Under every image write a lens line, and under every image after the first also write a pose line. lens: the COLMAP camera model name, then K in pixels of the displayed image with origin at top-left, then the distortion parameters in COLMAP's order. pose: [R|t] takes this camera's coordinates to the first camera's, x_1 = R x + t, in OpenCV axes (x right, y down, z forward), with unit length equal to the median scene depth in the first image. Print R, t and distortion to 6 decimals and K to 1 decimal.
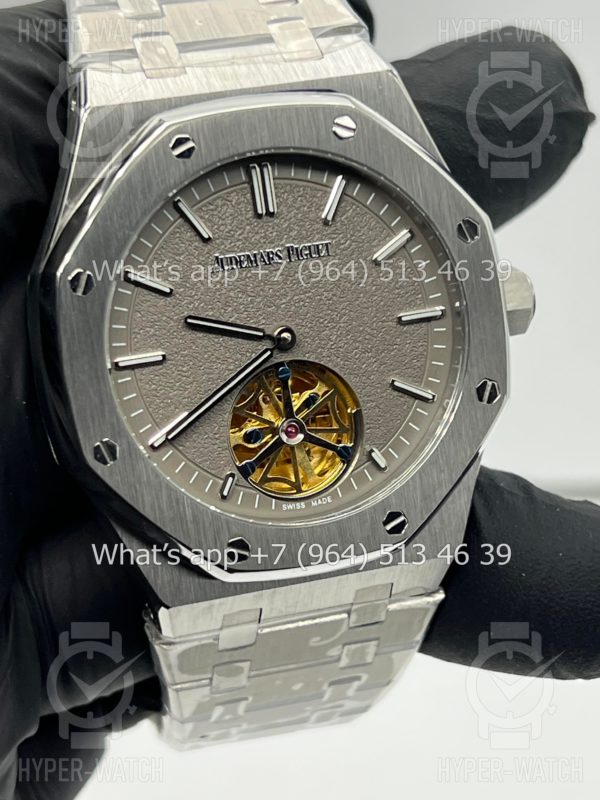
lens RADIAL K [[1838.5, 0, 300.0], [0, 1838.5, 400.0], [0, 0, 1]] dist [0.203859, -0.266534]
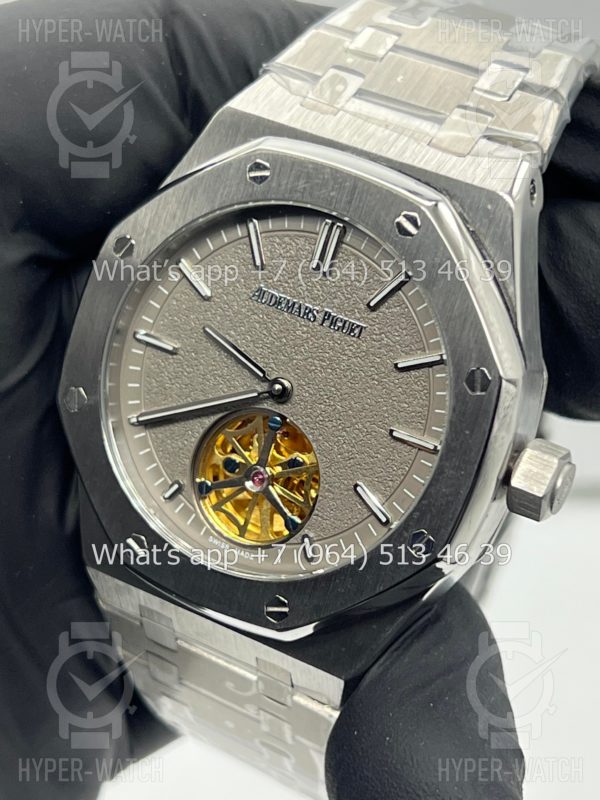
lens RADIAL K [[1838.5, 0, 300.0], [0, 1838.5, 400.0], [0, 0, 1]] dist [0.203859, -0.266534]
pose [[0.685965, 0.454513, -0.568216, 0.562218], [-0.456542, 0.876916, 0.150291, -0.181907], [0.566587, 0.156320, 0.809038, 0.201007]]
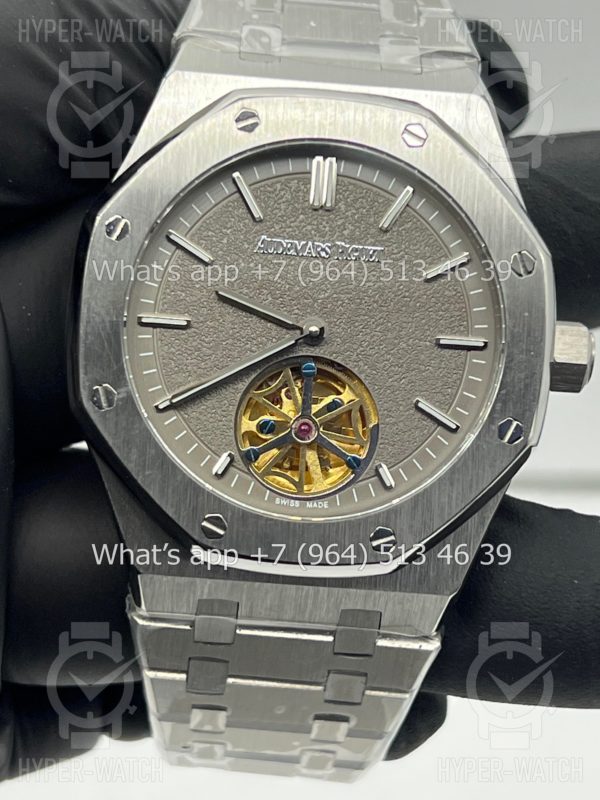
lens RADIAL K [[1838.5, 0, 300.0], [0, 1838.5, 400.0], [0, 0, 1]] dist [0.203859, -0.266534]
pose [[0.955074, 0.197282, -0.221164, 0.208275], [-0.223526, 0.969507, -0.100459, 0.101568], [0.194601, 0.145382, 0.970049, 0.046519]]
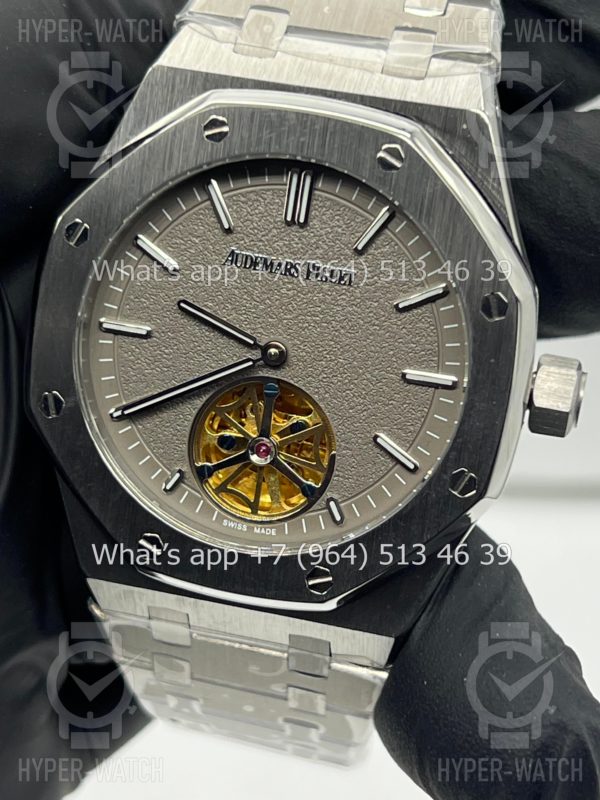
lens RADIAL K [[1838.5, 0, 300.0], [0, 1838.5, 400.0], [0, 0, 1]] dist [0.203859, -0.266534]
pose [[0.858871, 0.325869, -0.395159, 0.380142], [-0.311481, 0.944752, 0.102094, -0.110878], [0.406596, 0.035399, 0.912922, 0.144054]]
